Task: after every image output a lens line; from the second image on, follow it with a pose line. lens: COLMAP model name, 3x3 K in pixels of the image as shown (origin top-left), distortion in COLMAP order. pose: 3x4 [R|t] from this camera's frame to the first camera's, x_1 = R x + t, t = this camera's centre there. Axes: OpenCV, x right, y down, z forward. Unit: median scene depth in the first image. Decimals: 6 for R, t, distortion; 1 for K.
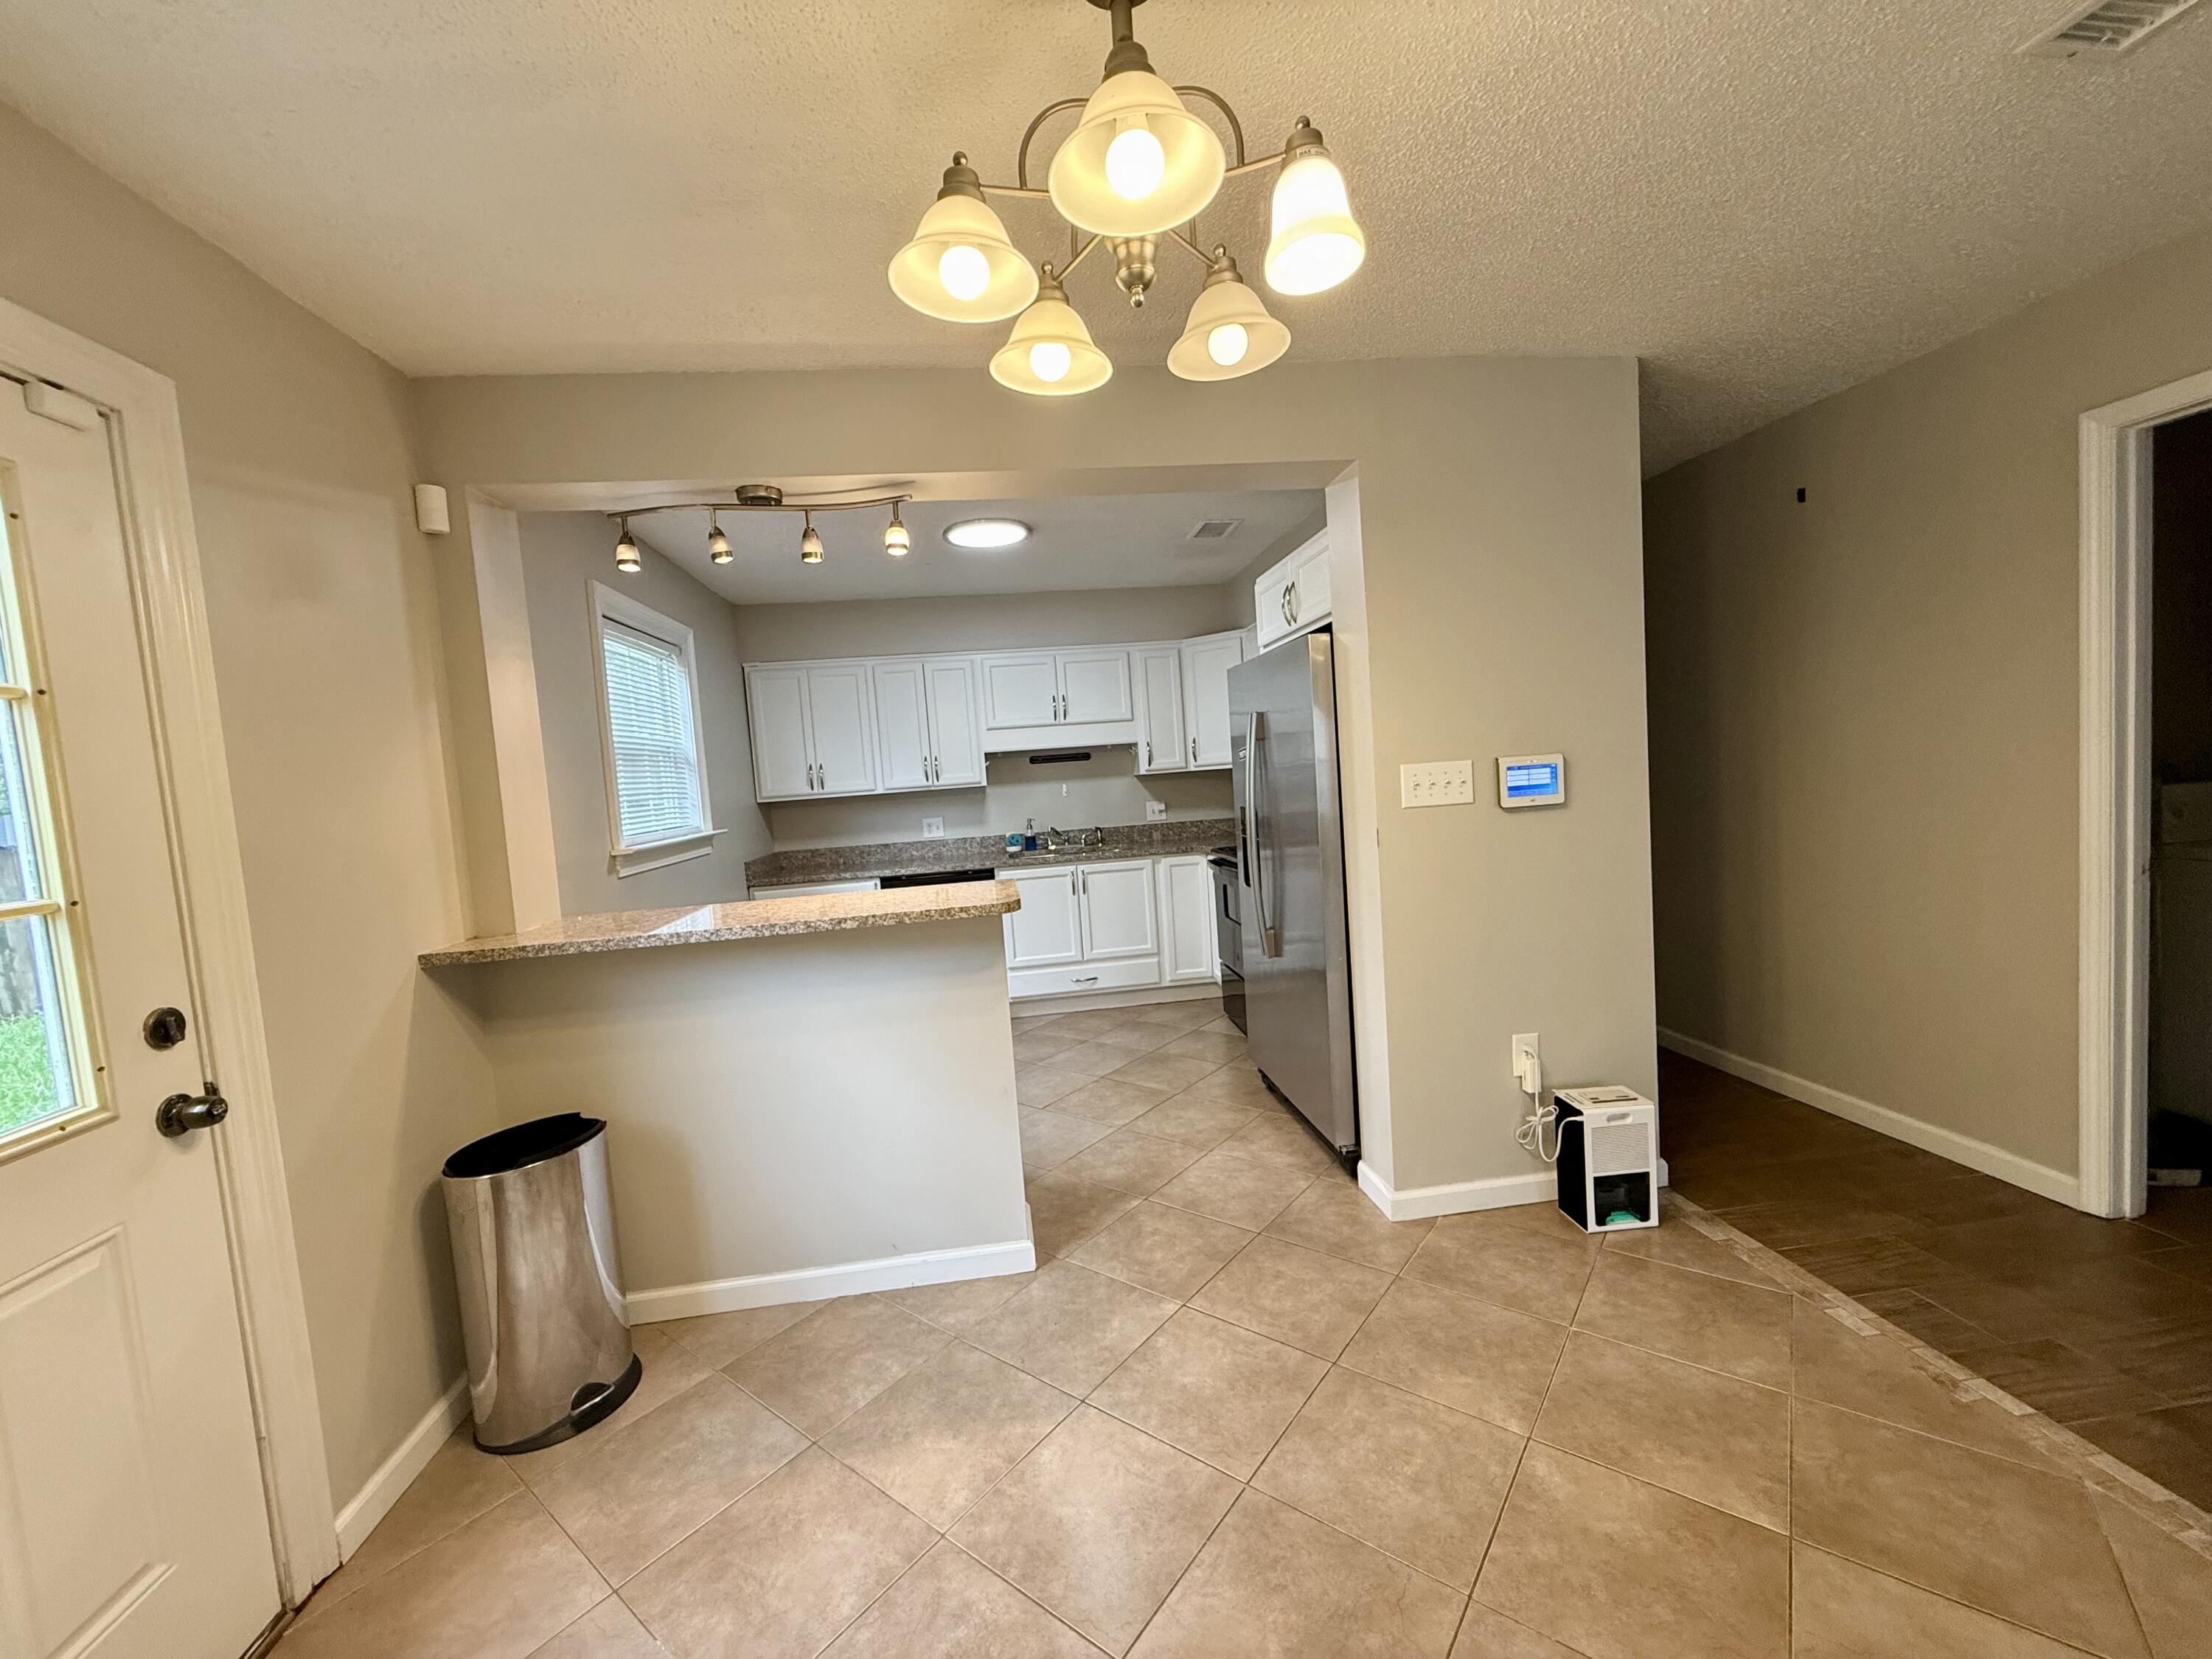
lens RADIAL K [[877.5, 0, 1102.2], [0, 877.5, 834.1], [0, 0, 1]] dist [-0.000249, 0.000235]
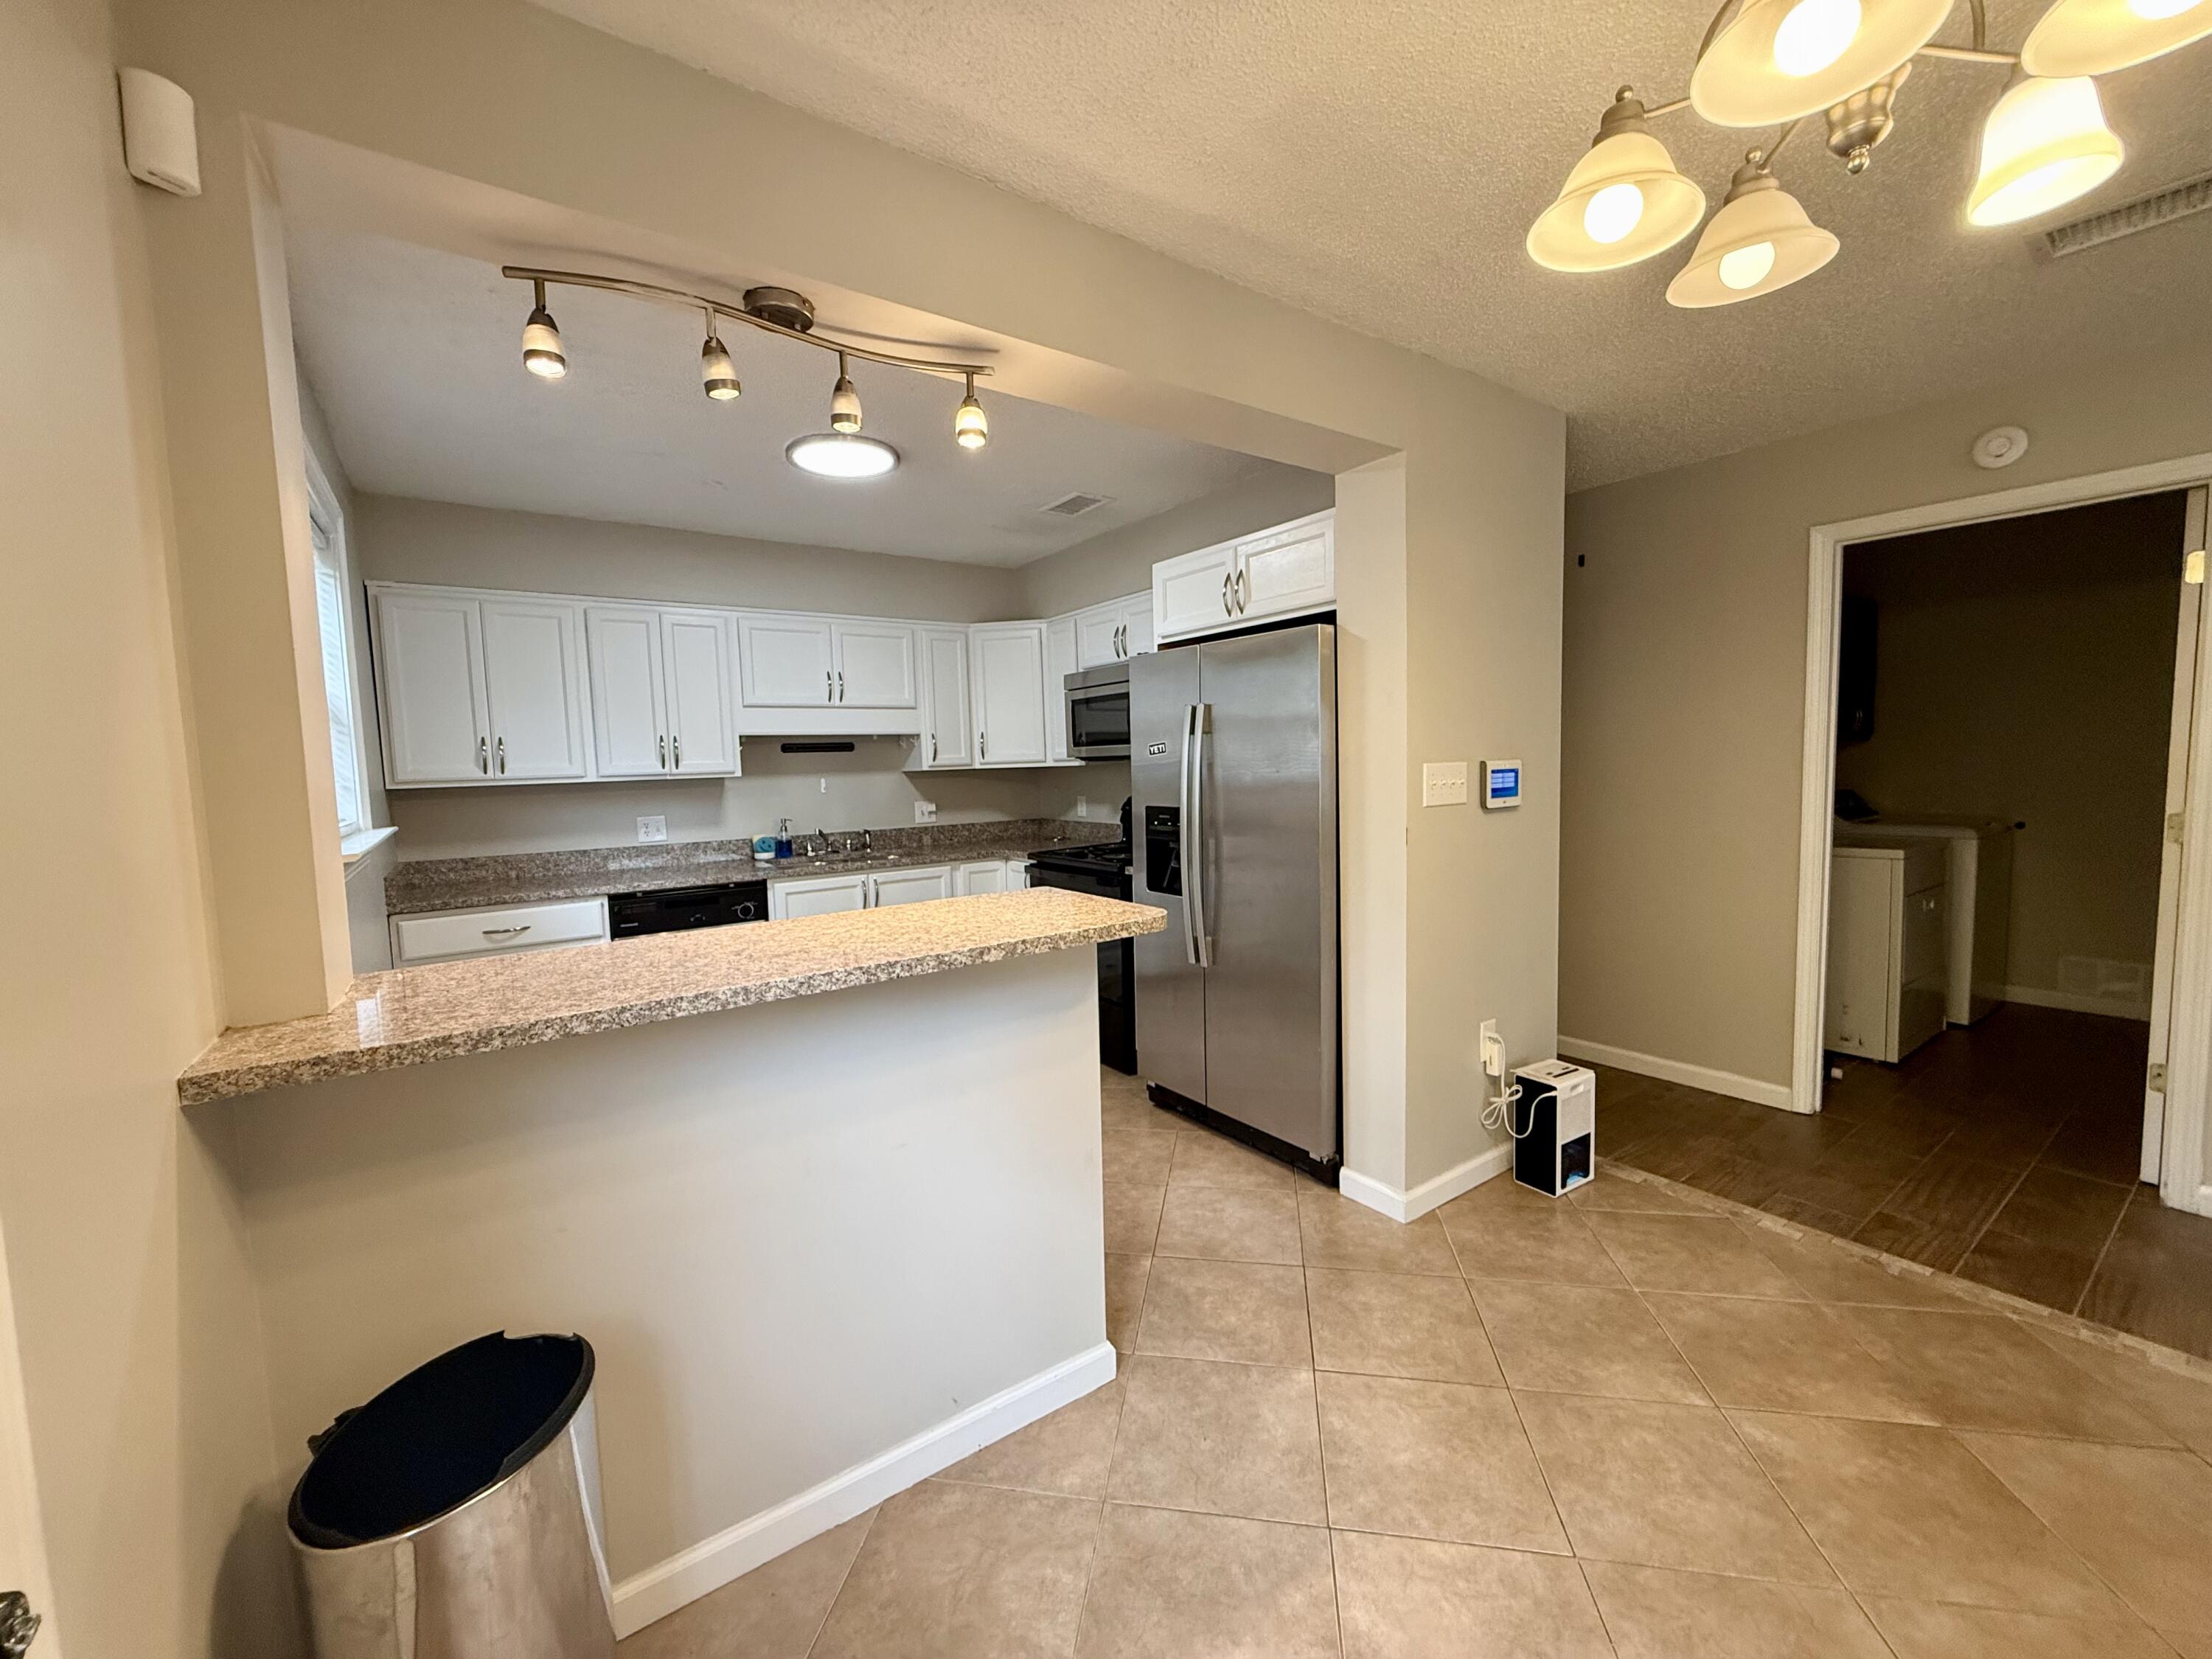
lens RADIAL K [[877.5, 0, 1102.5], [0, 877.5, 833.0], [0, 0, 1]] dist [-0.000249, 0.000235]
pose [[0.879930, 0.005303, 0.475073, -0.466917], [0.000375, 0.999930, -0.011855, 0.012432], [-0.475102, 0.010609, 0.879867, 0.300149]]
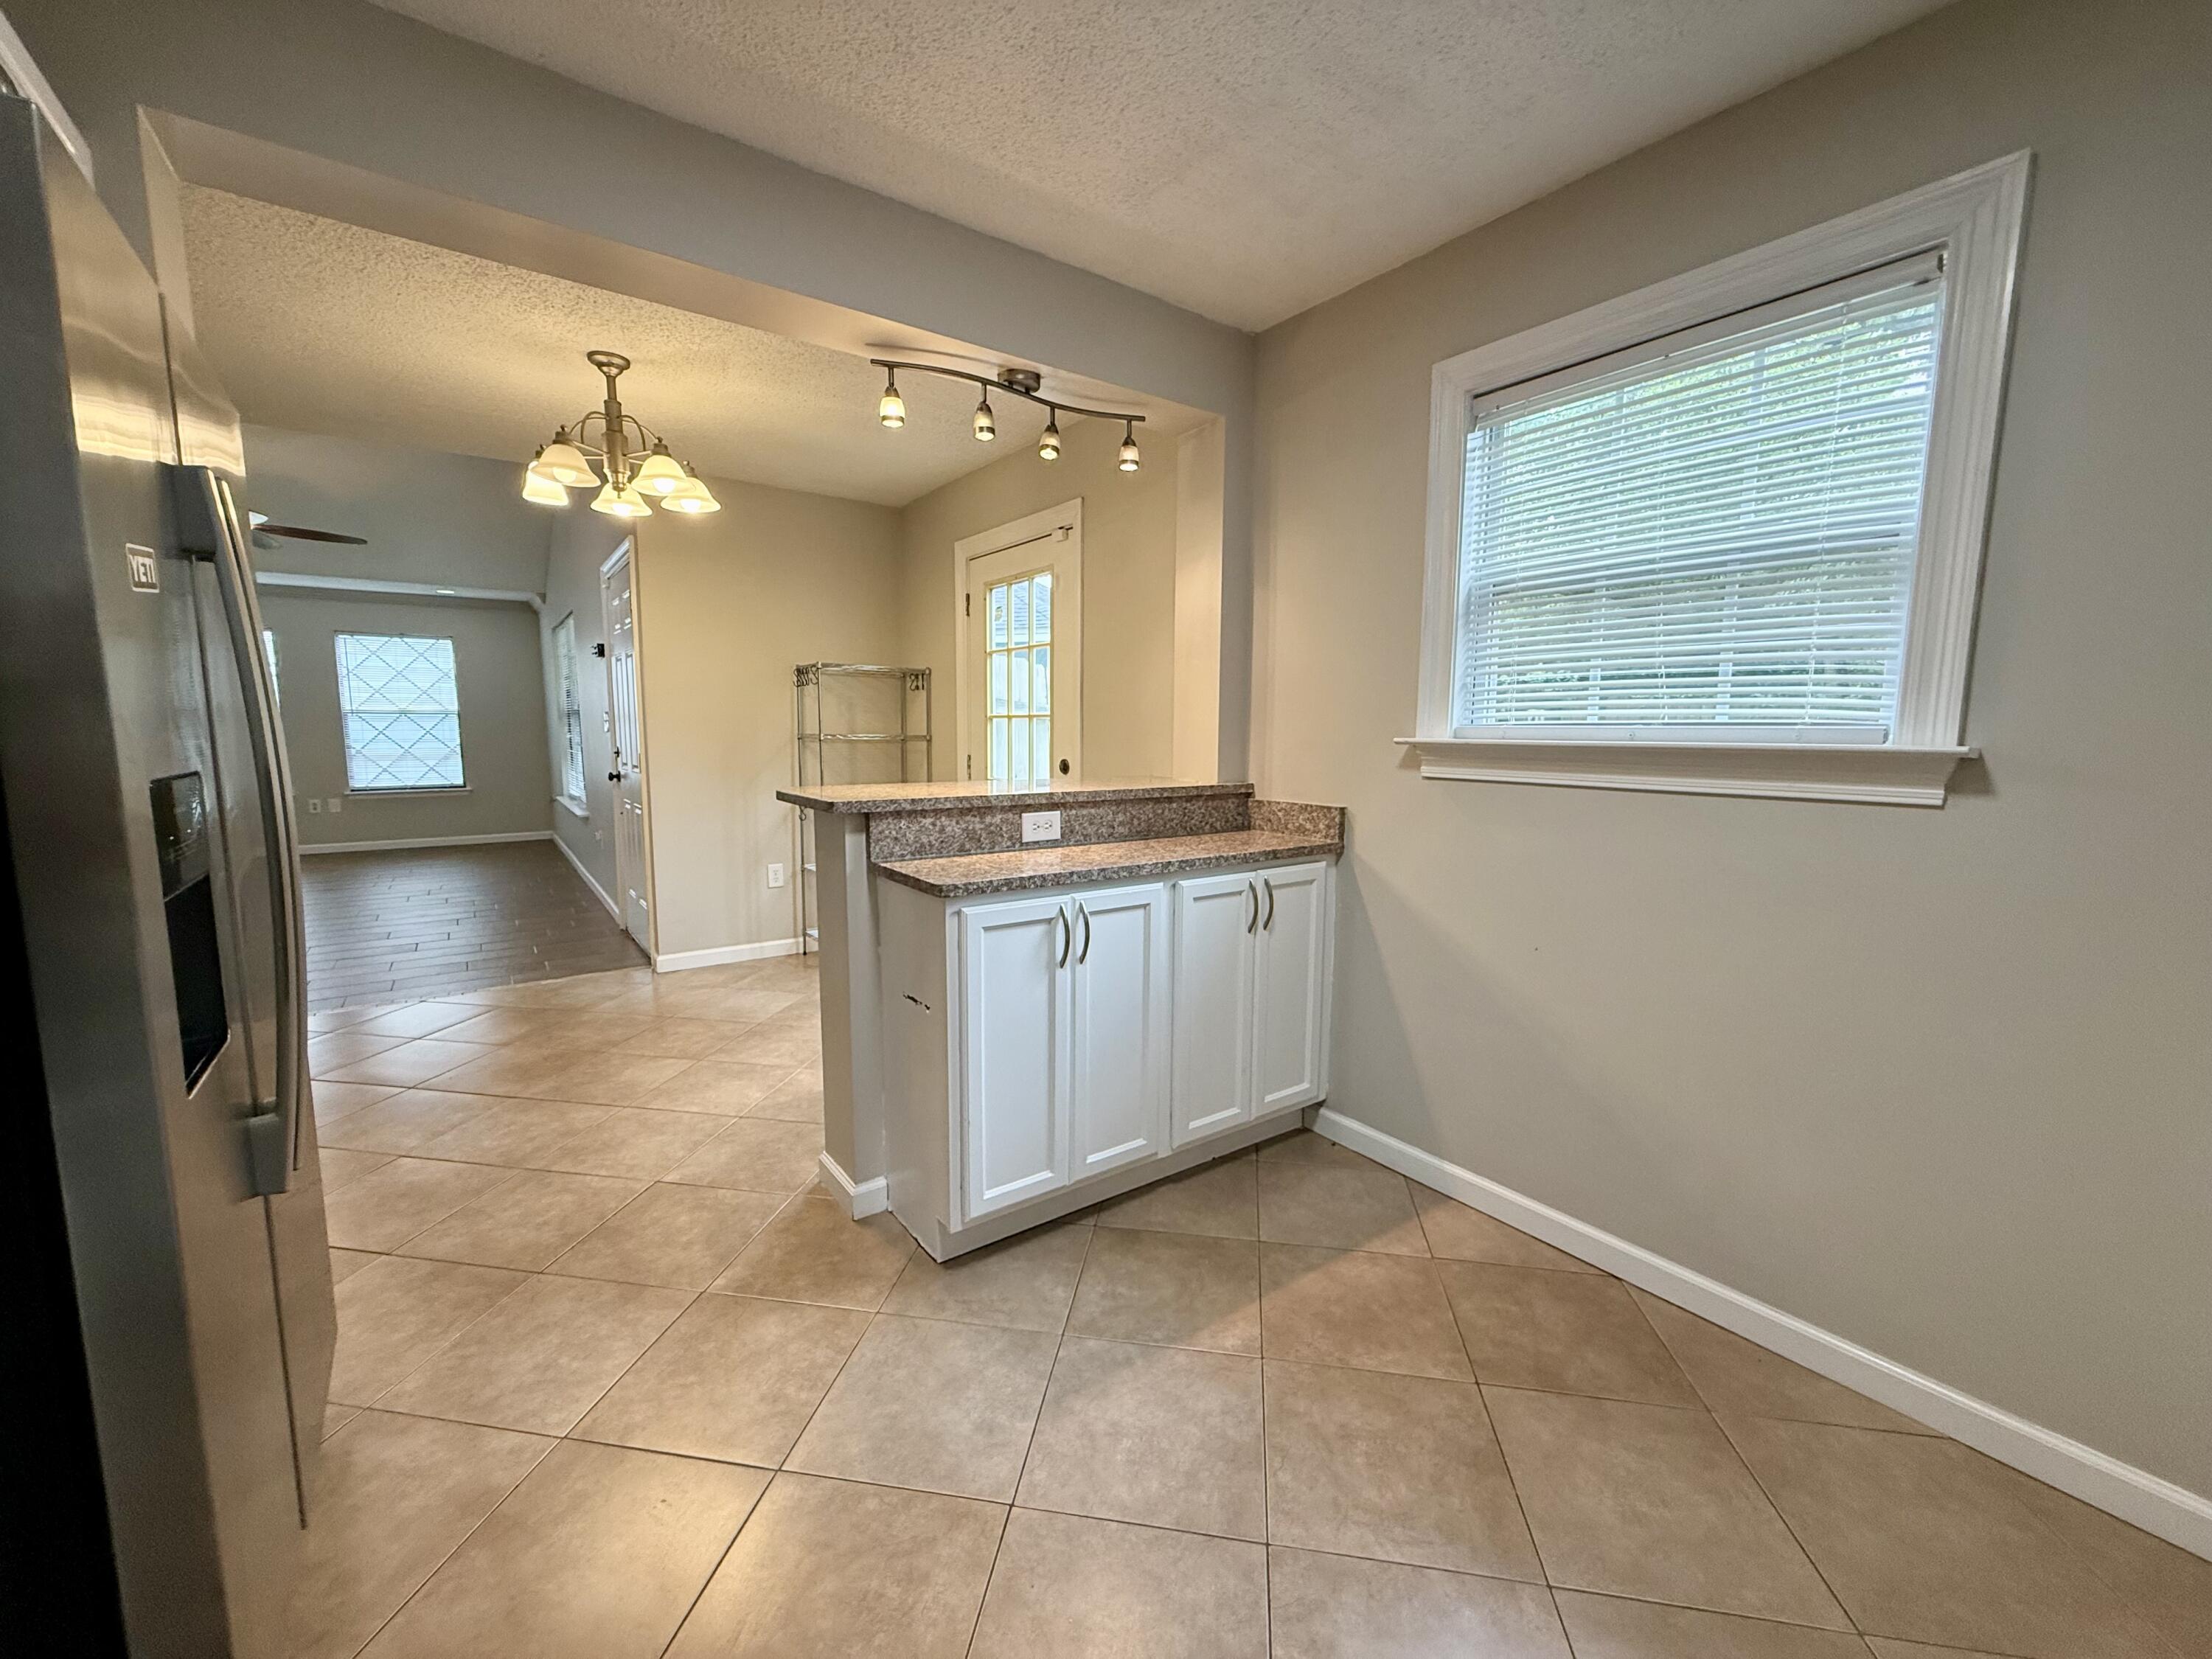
lens RADIAL K [[877.5, 0, 1107.9], [0, 877.5, 822.4], [0, 0, 1]] dist [-0.000249, 0.000235]
pose [[-0.870945, 0.119449, -0.476640, 0.066064], [0.019509, 0.977645, 0.209356, -0.096841], [0.490992, 0.173039, -0.853806, 1.935295]]
